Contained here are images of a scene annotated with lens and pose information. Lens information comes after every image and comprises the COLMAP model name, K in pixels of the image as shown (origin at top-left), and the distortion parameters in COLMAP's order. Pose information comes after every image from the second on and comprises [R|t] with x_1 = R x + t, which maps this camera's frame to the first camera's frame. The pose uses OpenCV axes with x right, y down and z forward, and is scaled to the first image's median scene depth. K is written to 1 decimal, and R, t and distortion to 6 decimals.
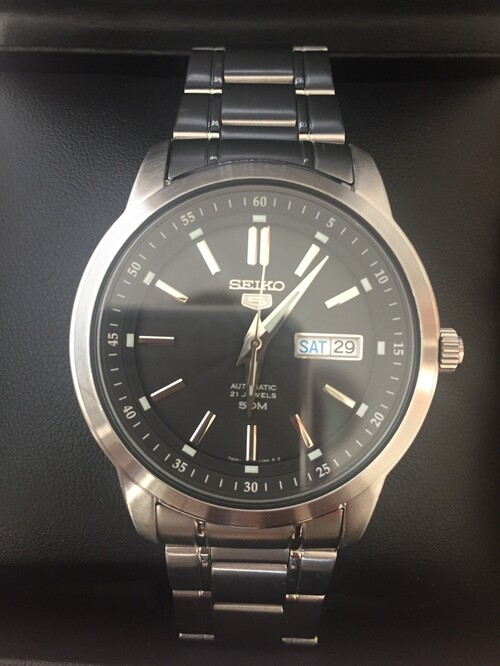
lens RADIAL K [[595.4, 0, 250.0], [0, 595.4, 333.0], [0, 0, 1]] dist [0.051873, 0.002116]
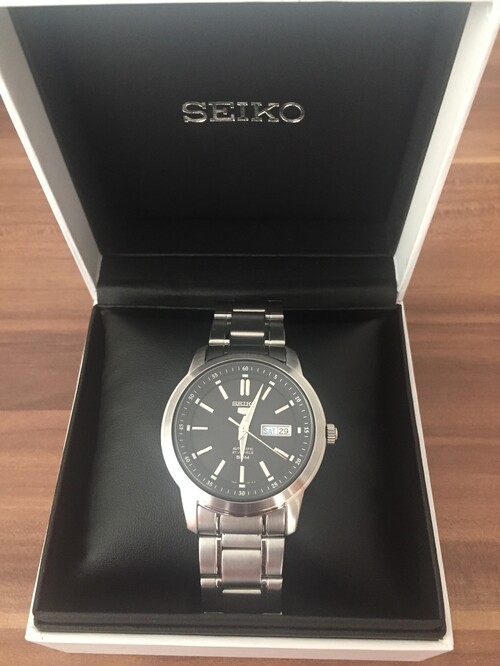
lens RADIAL K [[595.4, 0, 250.0], [0, 595.4, 333.0], [0, 0, 1]] dist [0.051873, 0.002116]
pose [[0.999883, -0.010745, -0.010927, 0.061639], [0.006287, 0.937870, -0.346930, 0.461298], [0.013976, 0.346821, 0.937827, -1.248218]]
